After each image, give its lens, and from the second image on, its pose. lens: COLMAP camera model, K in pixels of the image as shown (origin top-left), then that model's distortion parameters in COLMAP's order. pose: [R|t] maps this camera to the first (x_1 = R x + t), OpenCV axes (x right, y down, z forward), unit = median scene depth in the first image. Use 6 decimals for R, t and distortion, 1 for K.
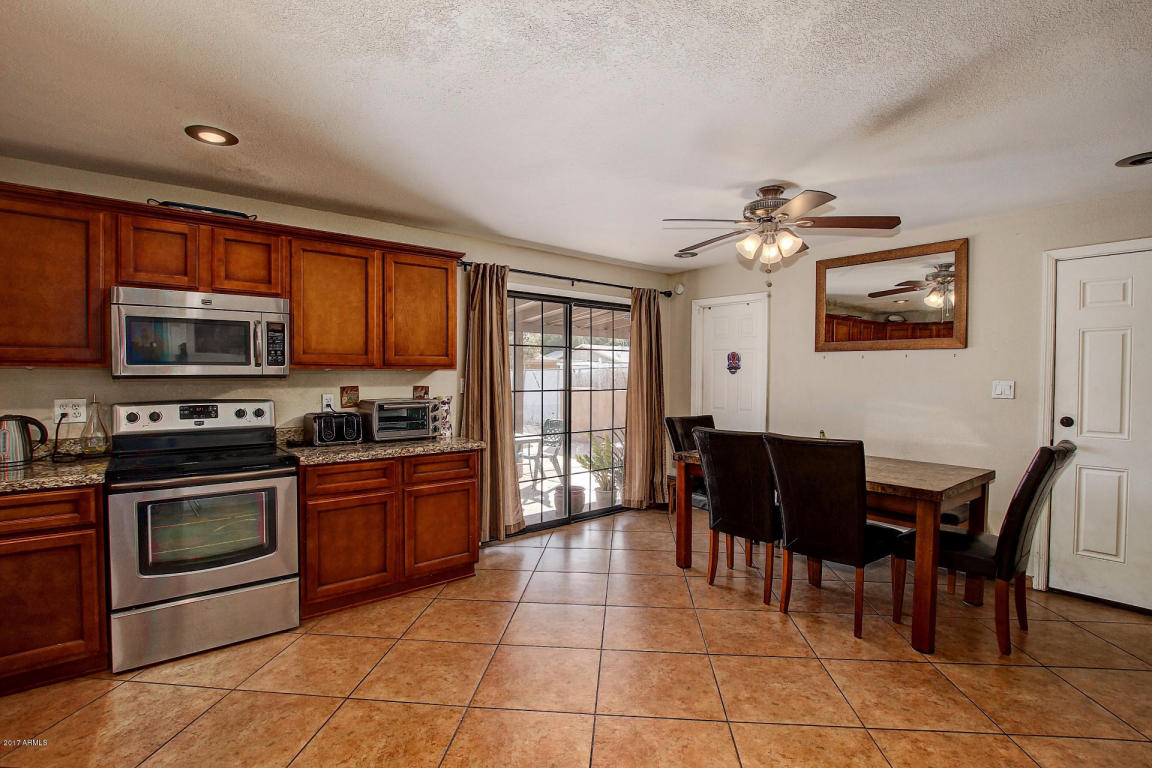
lens RADIAL K [[535.5, 0, 576.7], [0, 535.5, 384.6], [0, 0, 1]] dist [-0.026564, 0.000529]
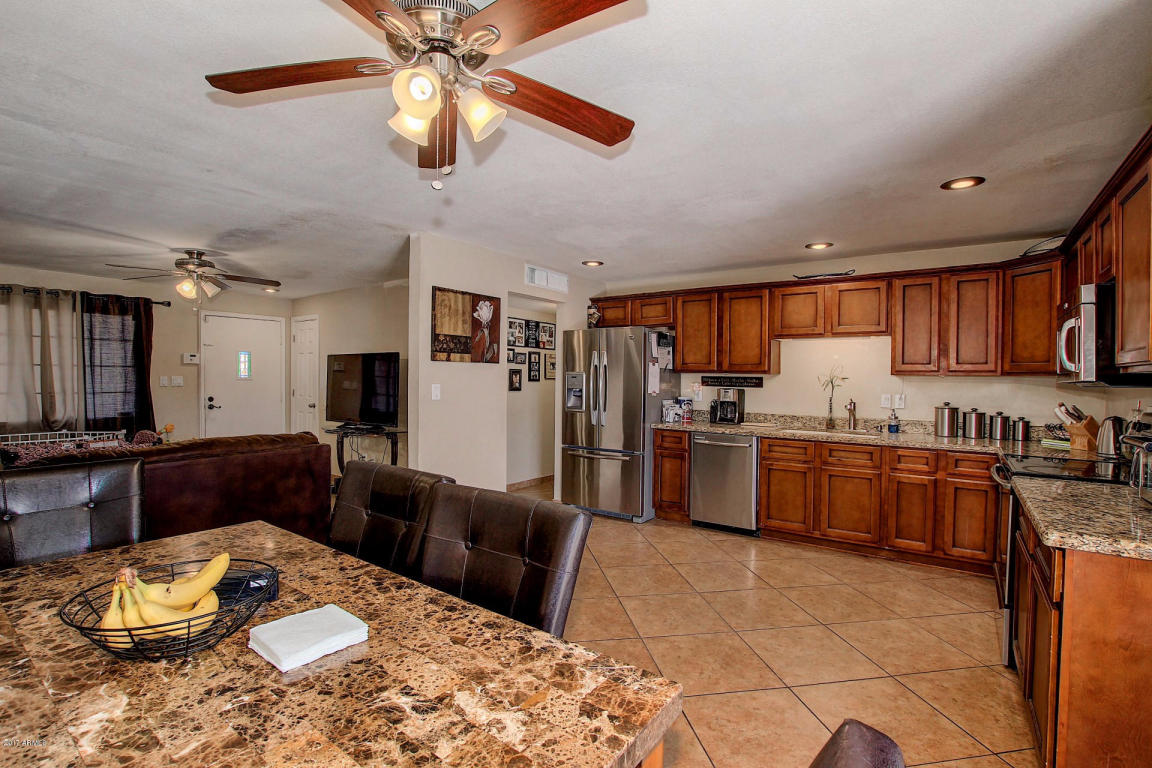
lens RADIAL K [[535.5, 0, 576.7], [0, 535.5, 384.6], [0, 0, 1]] dist [-0.026564, 0.000529]
pose [[-0.968443, -0.010481, -0.249013, 0.360382], [-0.018773, 0.999345, 0.030948, -0.024336], [0.248525, 0.034646, -0.968006, 1.526219]]
